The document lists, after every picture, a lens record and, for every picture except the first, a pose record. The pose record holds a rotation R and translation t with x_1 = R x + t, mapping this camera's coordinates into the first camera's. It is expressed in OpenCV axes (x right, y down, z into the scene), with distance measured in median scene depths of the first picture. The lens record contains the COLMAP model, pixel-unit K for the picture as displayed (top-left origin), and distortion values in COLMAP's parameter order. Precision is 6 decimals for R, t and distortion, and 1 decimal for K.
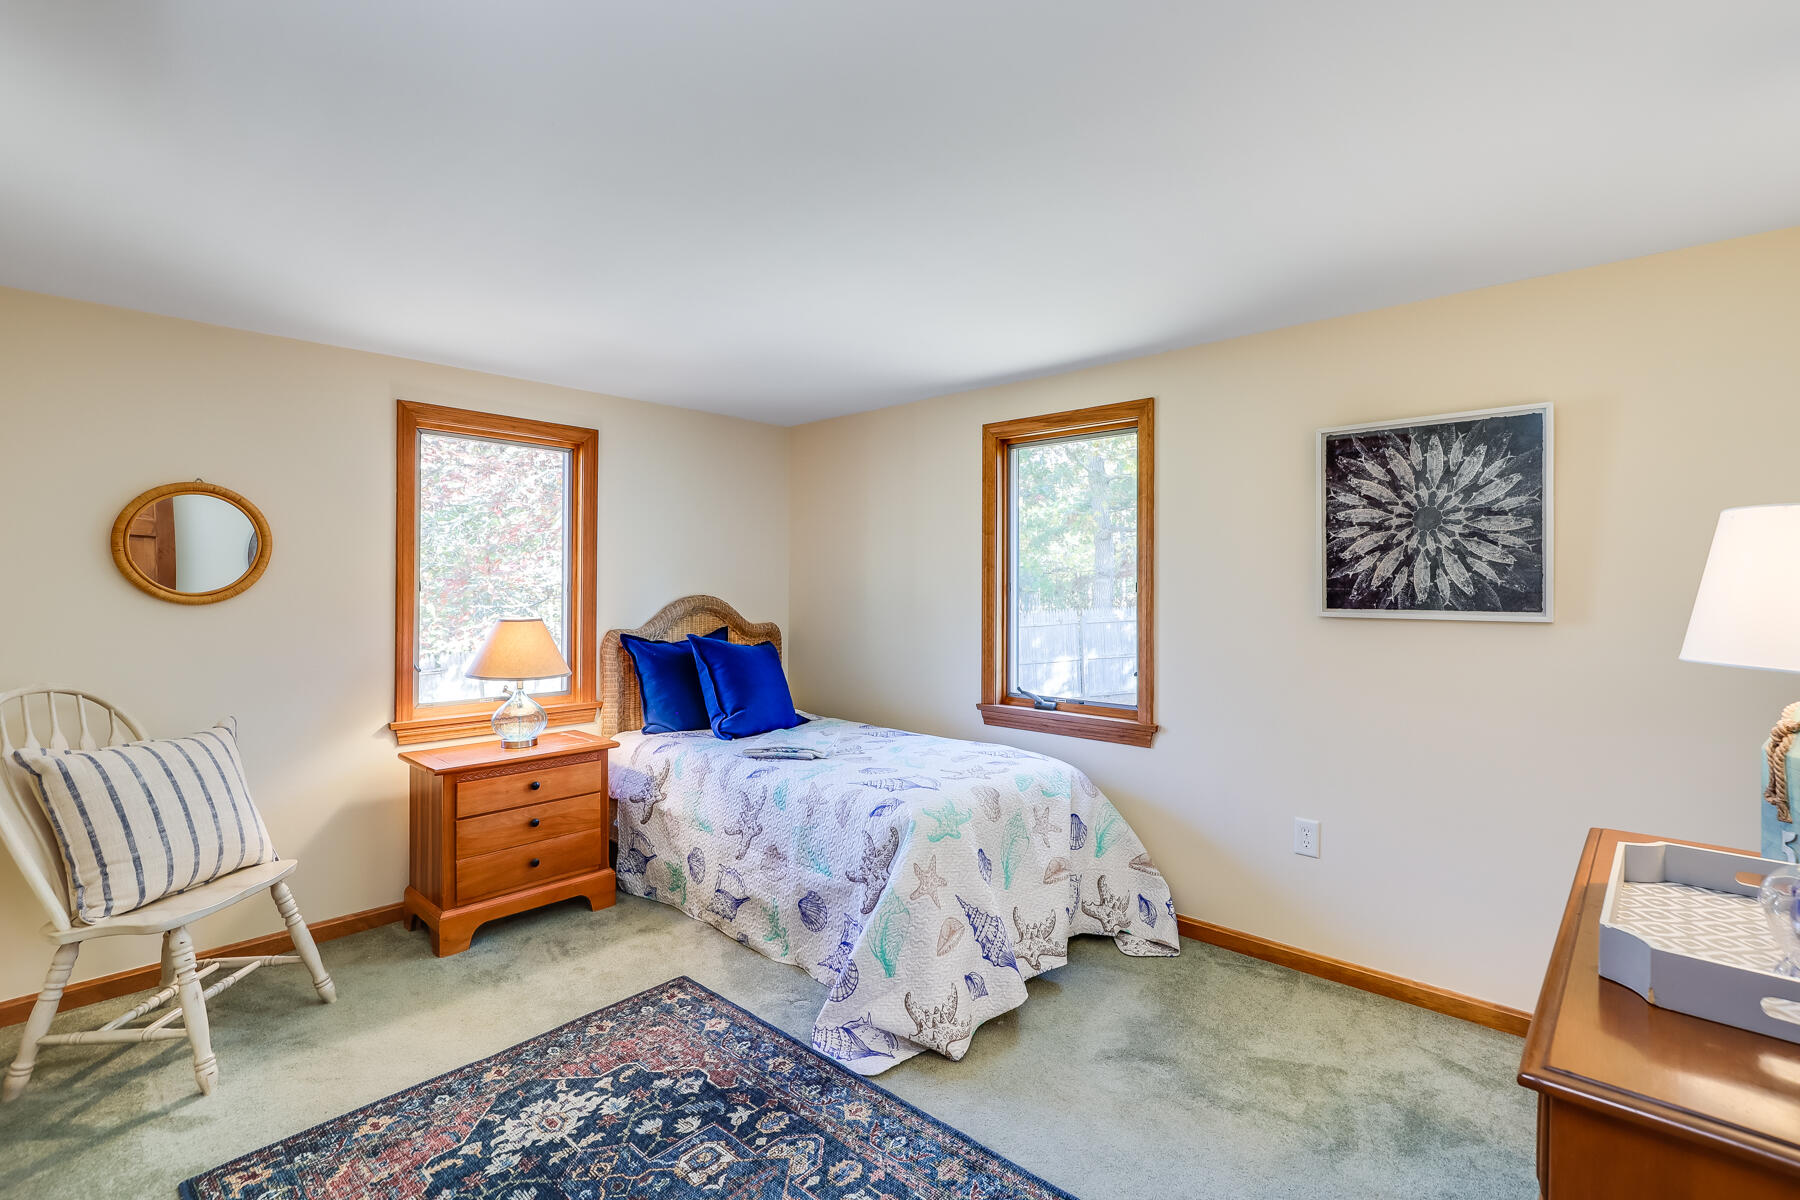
lens RADIAL K [[828.3, 0, 901.3], [0, 828.3, 588.1], [0, 0, 1]] dist [0.000312, -0.000849]
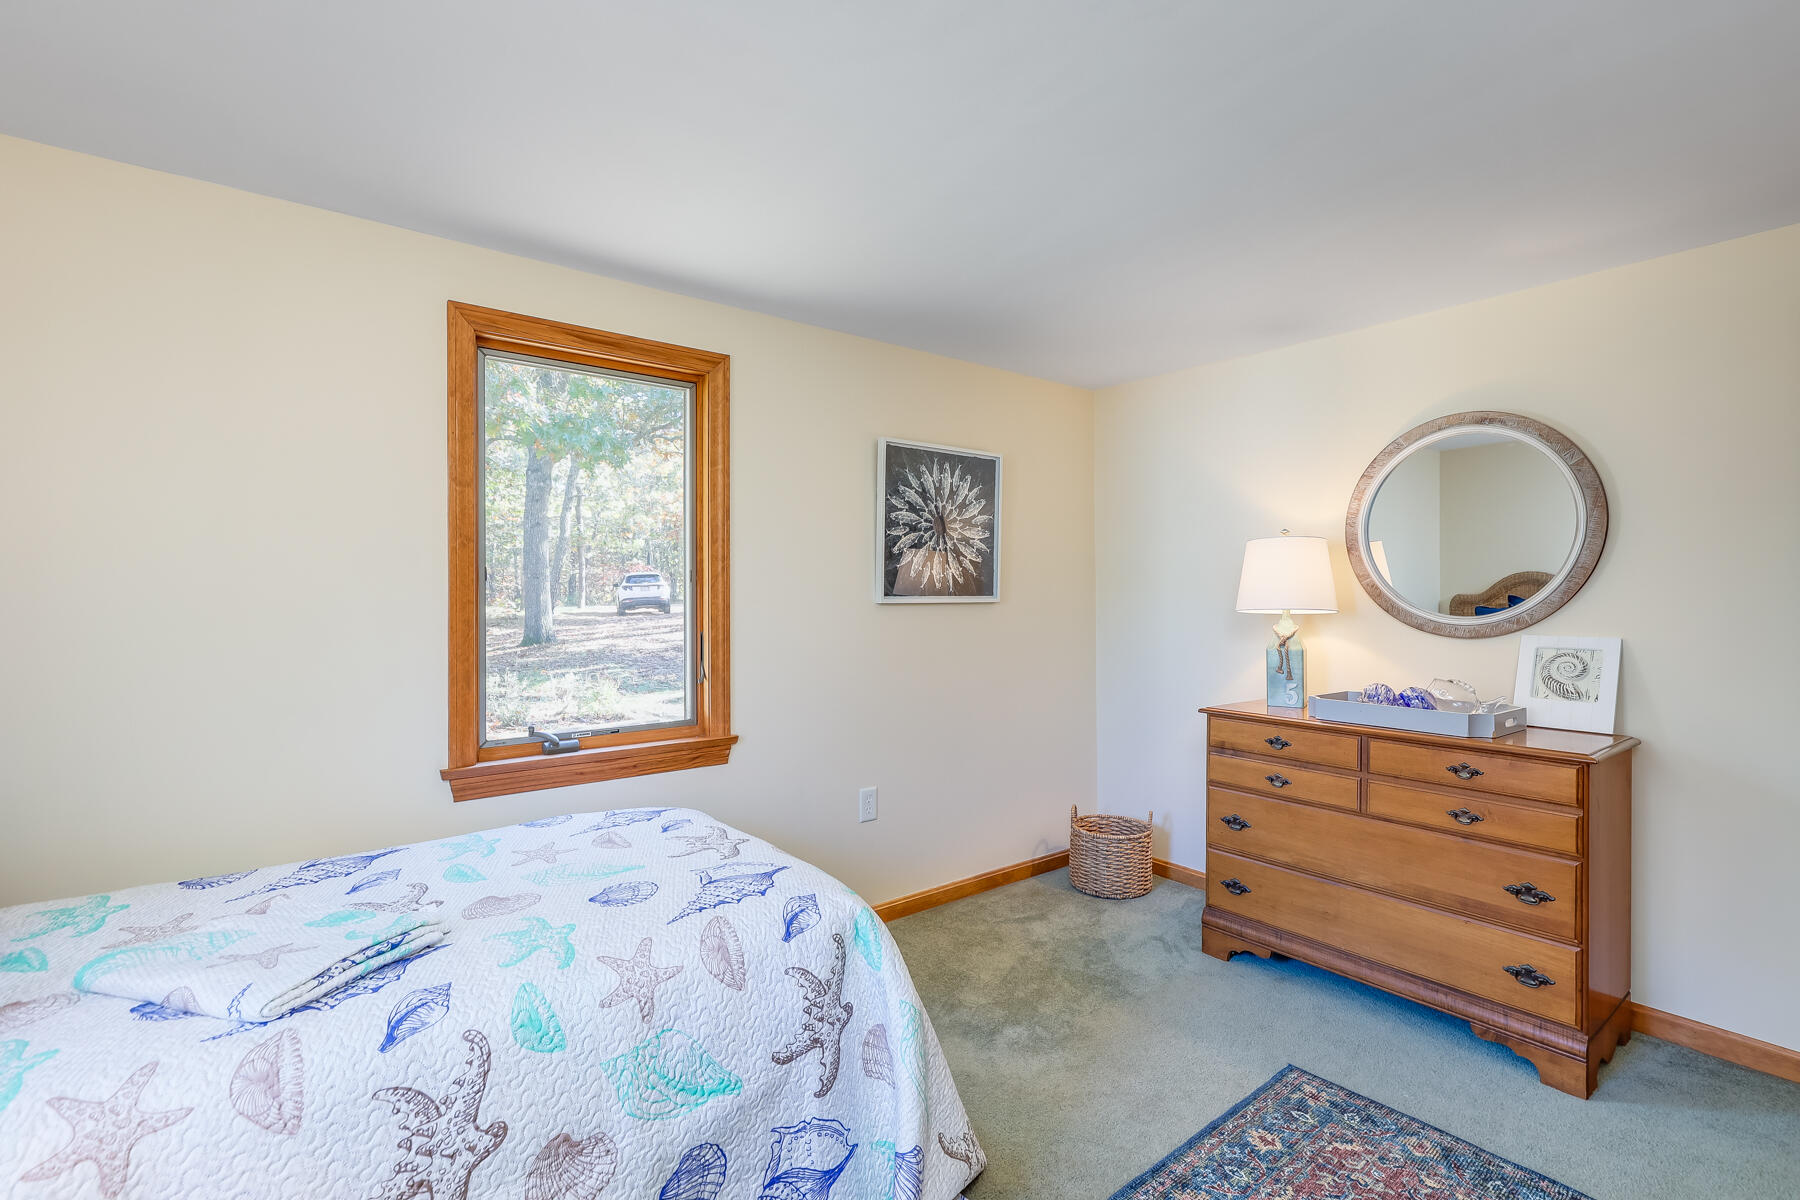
lens RADIAL K [[828.3, 0, 915.8], [0, 828.3, 593.4], [0, 0, 1]] dist [0.000312, -0.000849]
pose [[0.143848, -0.000590, 0.989600, -0.554476], [0.005591, 0.999984, -0.000217, 0.019463], [-0.989584, 0.005564, 0.143849, 0.729298]]
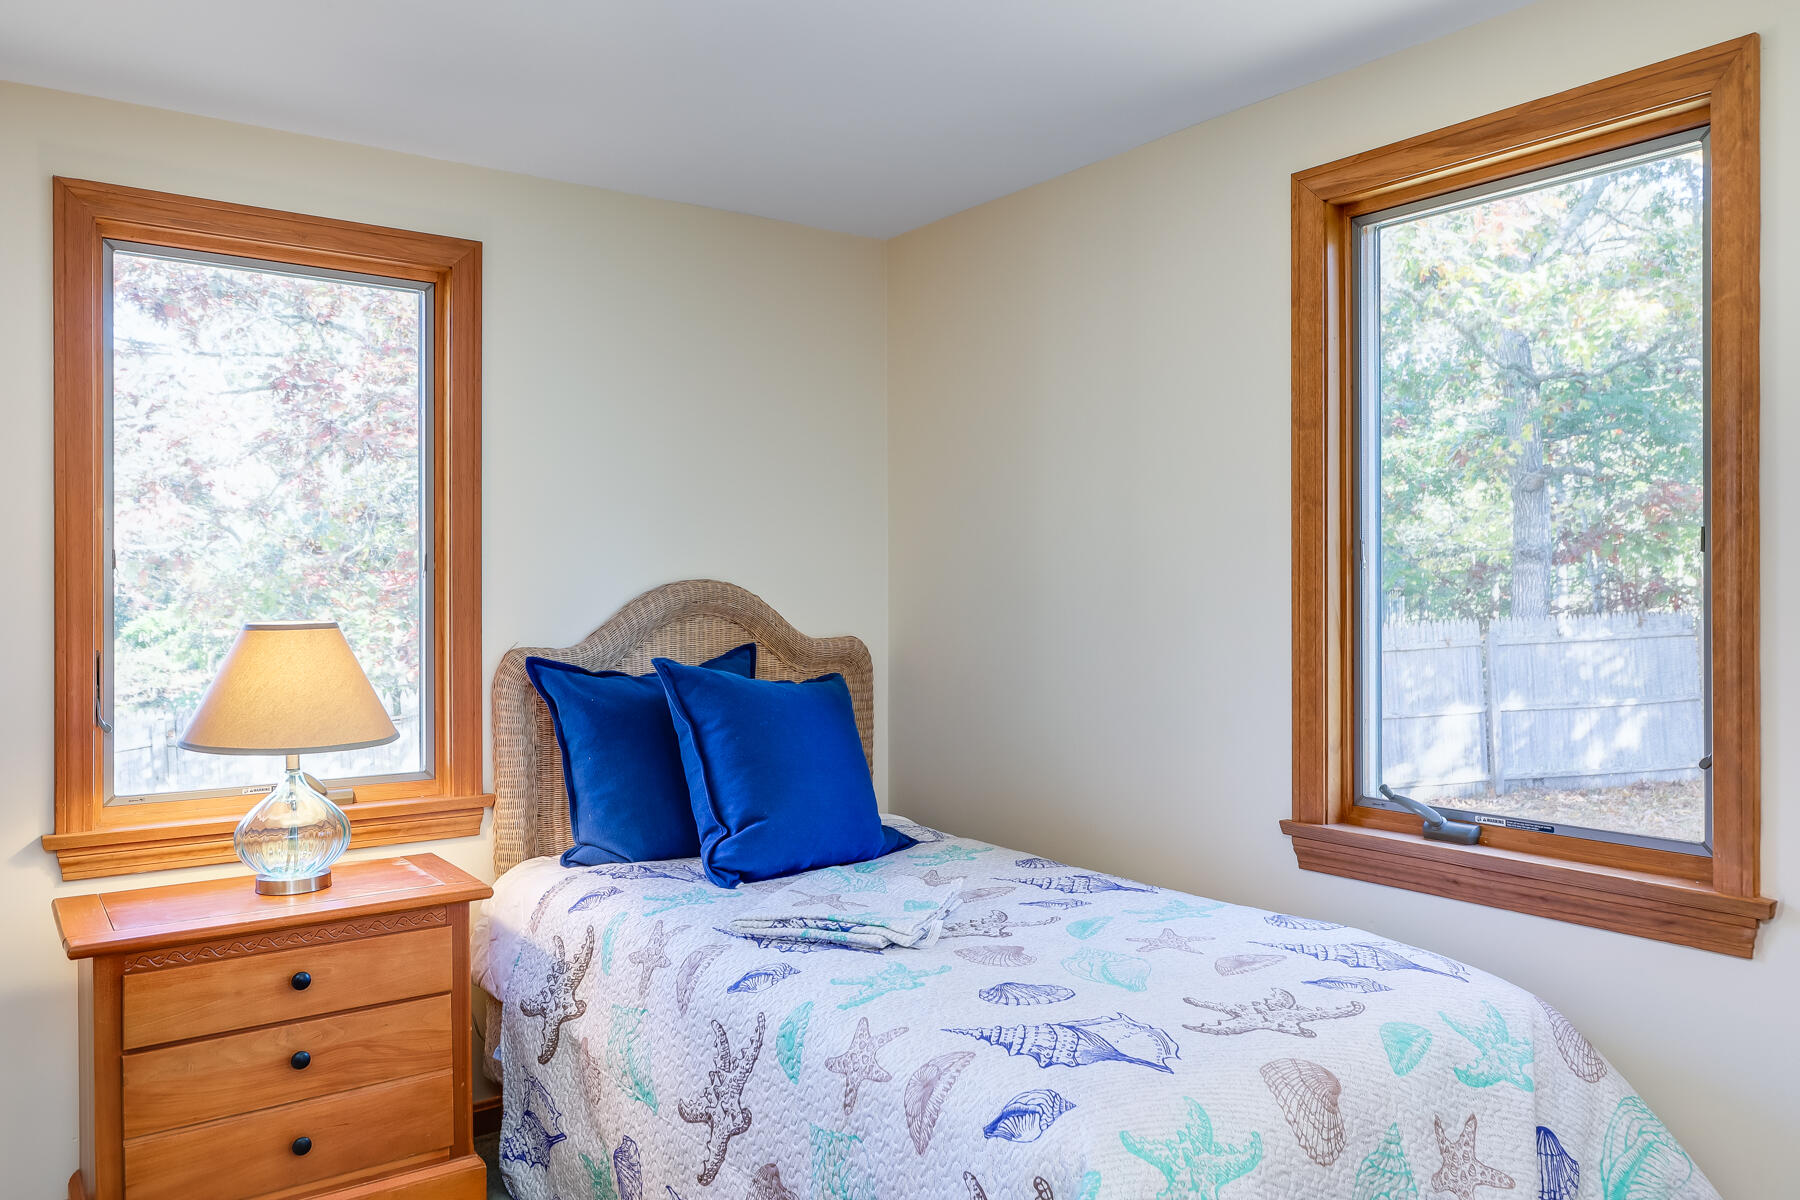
lens RADIAL K [[1329.2, 0, 910.8], [0, 1329.2, 596.3], [0, 0, 1]] dist [0.006171, -0.012650]
pose [[0.982431, -0.006062, -0.186526, 0.039237], [0.006904, 0.999969, 0.003865, 0.023092], [0.186497, -0.005085, 0.982442, 0.353215]]
